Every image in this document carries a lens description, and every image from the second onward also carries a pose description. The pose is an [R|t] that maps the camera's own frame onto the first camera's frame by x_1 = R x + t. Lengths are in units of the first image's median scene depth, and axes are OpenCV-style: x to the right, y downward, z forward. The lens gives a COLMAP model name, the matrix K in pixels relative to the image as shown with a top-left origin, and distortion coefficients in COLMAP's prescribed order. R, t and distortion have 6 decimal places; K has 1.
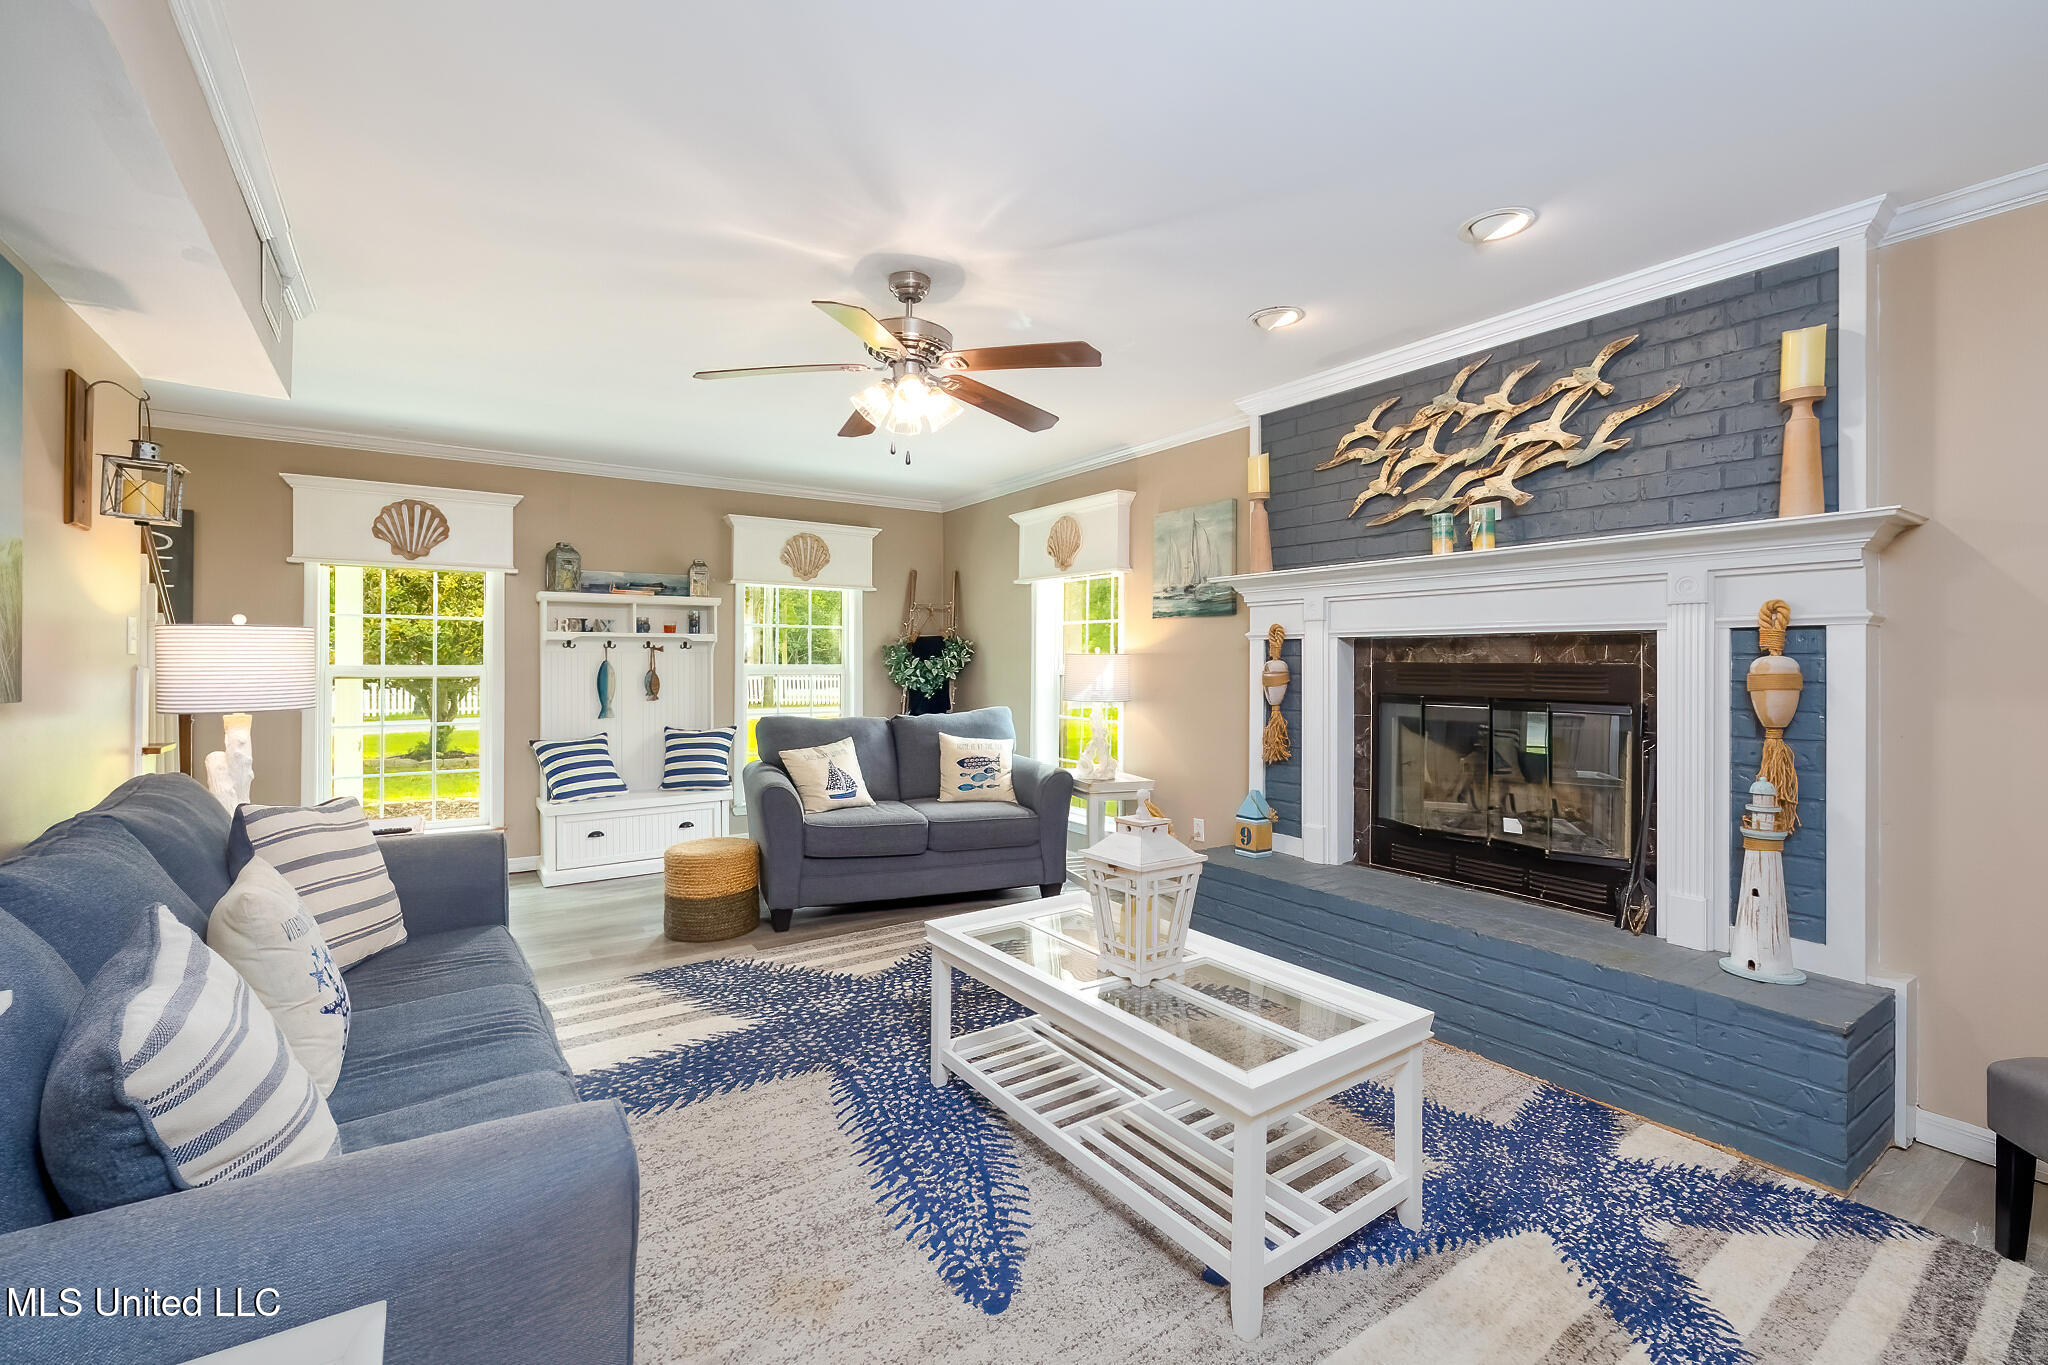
lens RADIAL K [[877.4, 0, 1026.0], [0, 877.4, 659.8], [0, 0, 1]] dist [-0.000509, -0.000031]
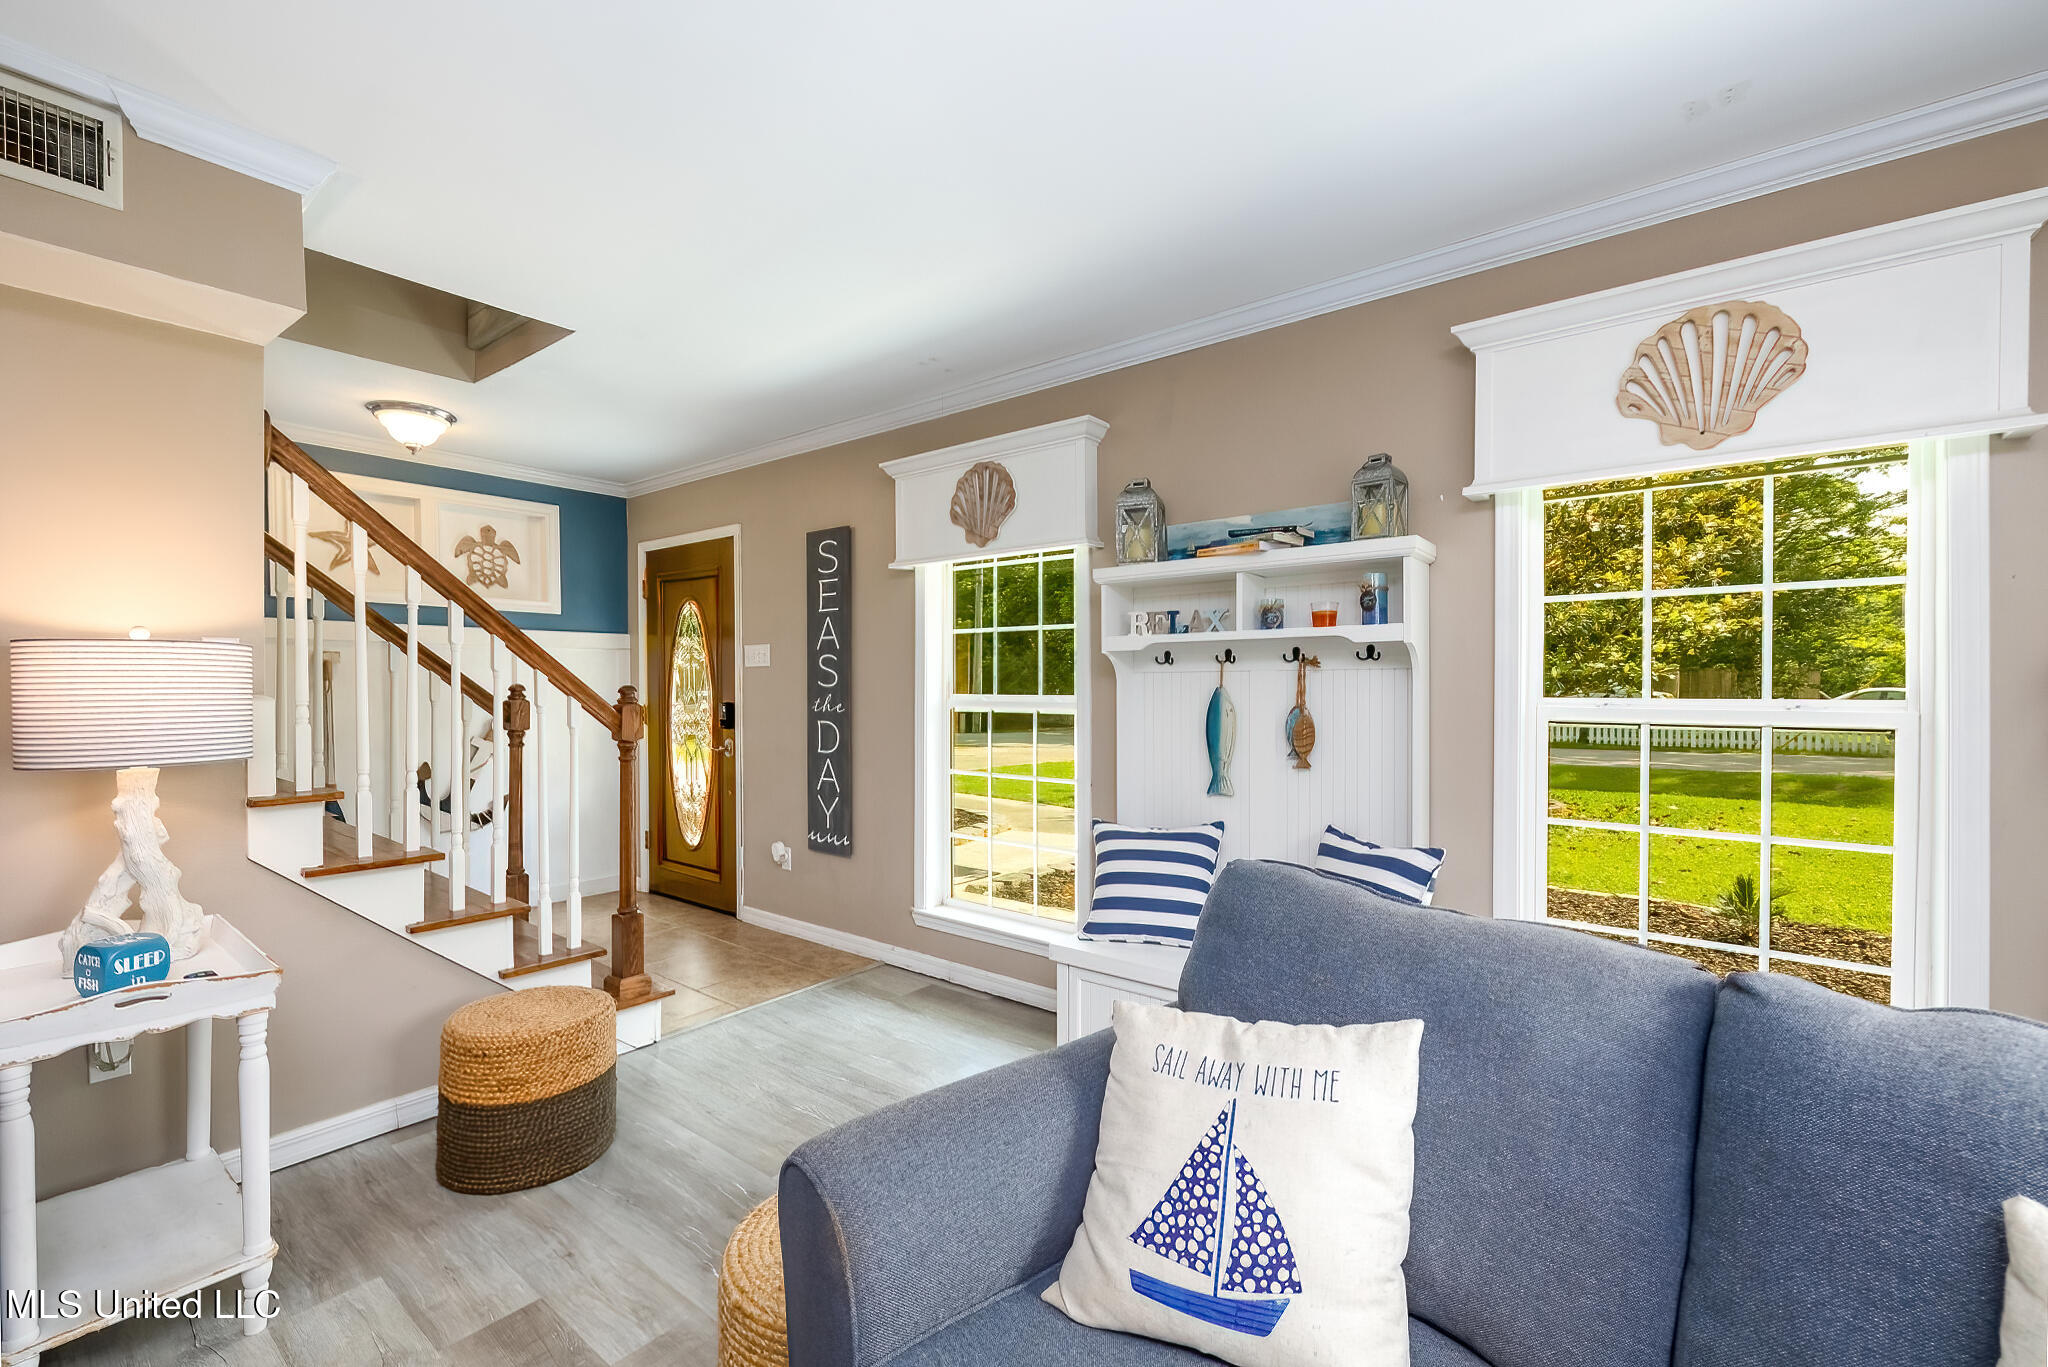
lens RADIAL K [[864.4, 0, 1023.9], [0, 864.4, 690.2], [0, 0, 1]] dist [-0.000826, 0.000193]
pose [[0.287906, 0.000054, -0.957659, -0.013442], [0.003855, 0.999992, 0.001216, 0.001998], [0.957651, -0.004042, 0.287904, 0.752604]]
